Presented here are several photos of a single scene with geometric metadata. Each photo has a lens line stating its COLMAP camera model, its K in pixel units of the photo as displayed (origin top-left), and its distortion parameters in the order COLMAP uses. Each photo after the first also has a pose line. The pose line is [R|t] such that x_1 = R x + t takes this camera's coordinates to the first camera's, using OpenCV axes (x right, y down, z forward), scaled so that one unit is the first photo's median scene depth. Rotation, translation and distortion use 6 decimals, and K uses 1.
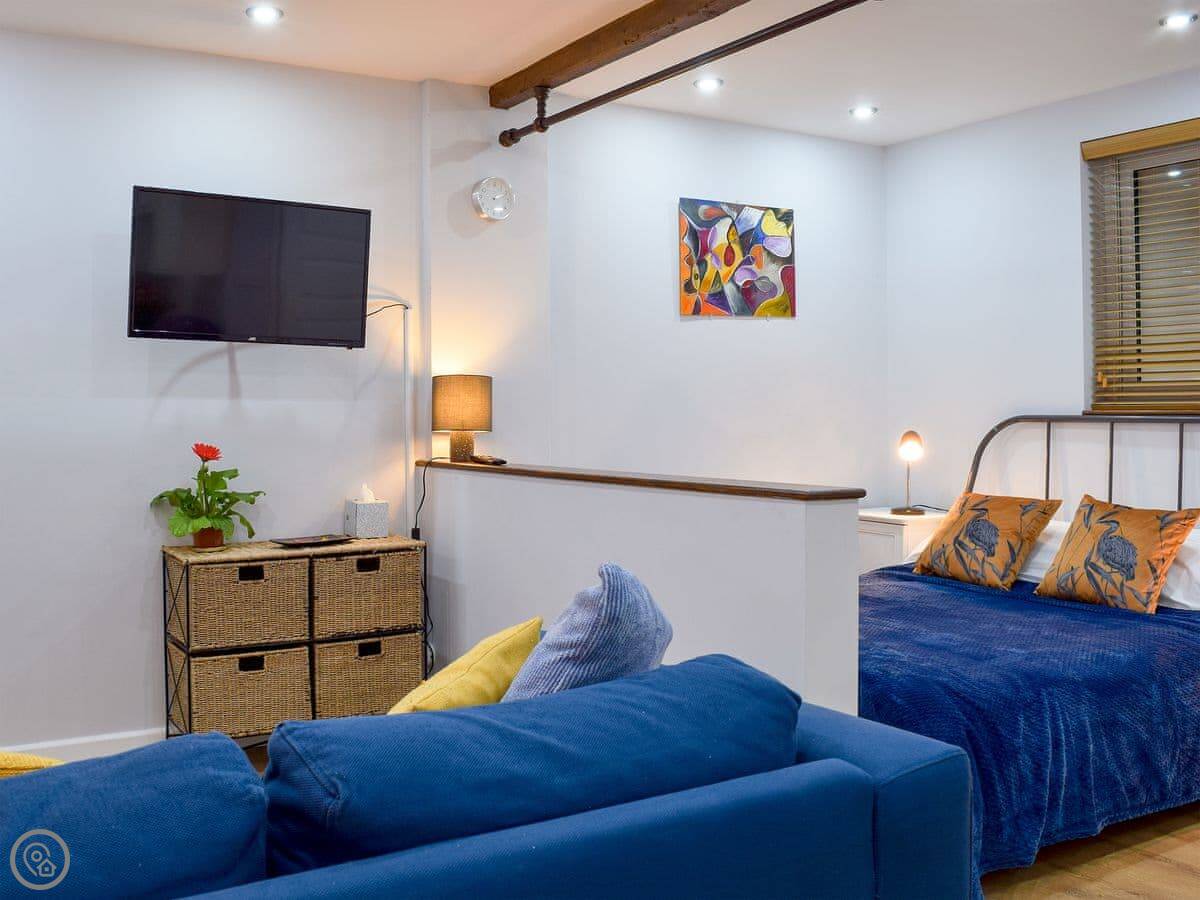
lens RADIAL K [[975.6, 0, 596.8], [0, 975.6, 409.9], [0, 0, 1]] dist [-0.075226, 0.002967]
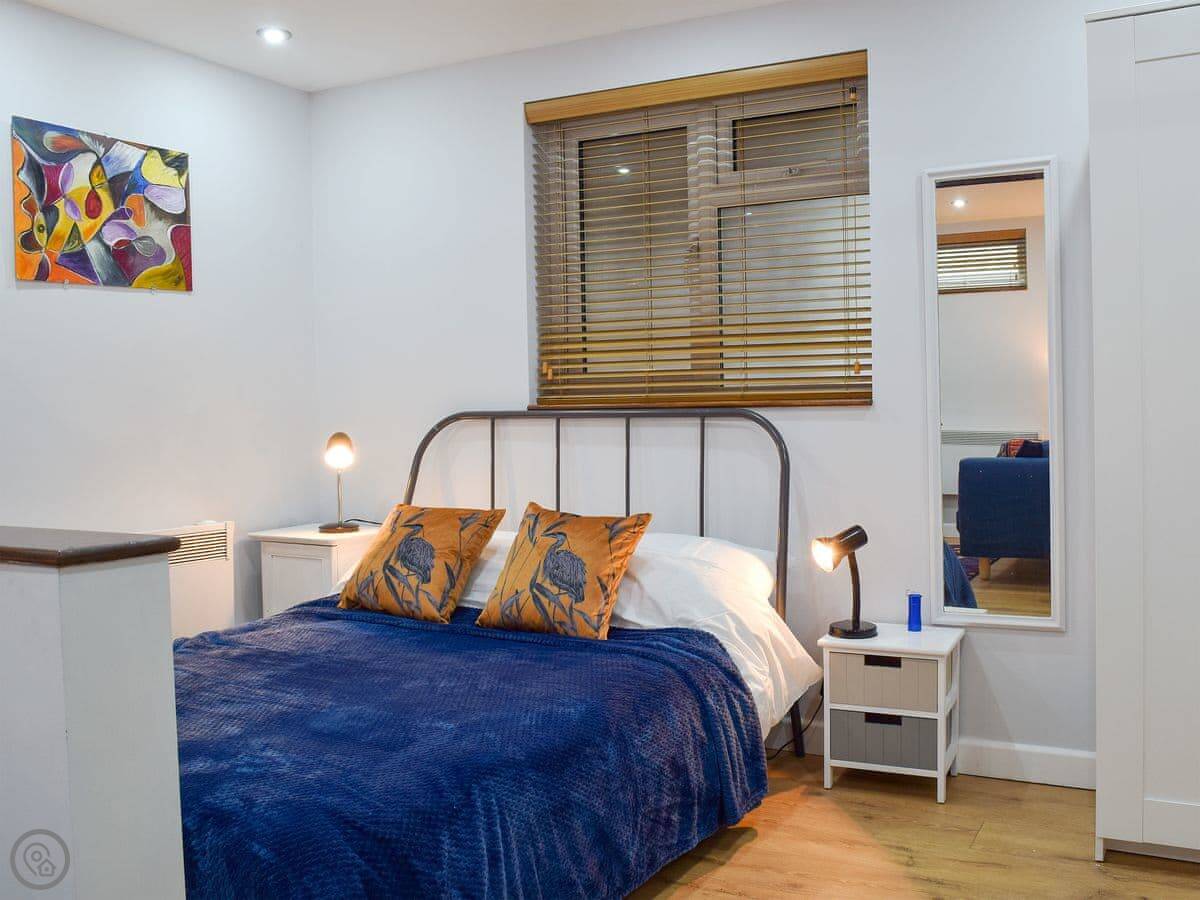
lens RADIAL K [[975.6, 0, 596.8], [0, 975.6, 409.9], [0, 0, 1]] dist [-0.075226, 0.002967]
pose [[0.863513, -0.014195, 0.504126, 0.108662], [0.013822, 0.999894, 0.004480, 0.001725], [-0.504136, 0.003099, 0.863619, 0.188701]]
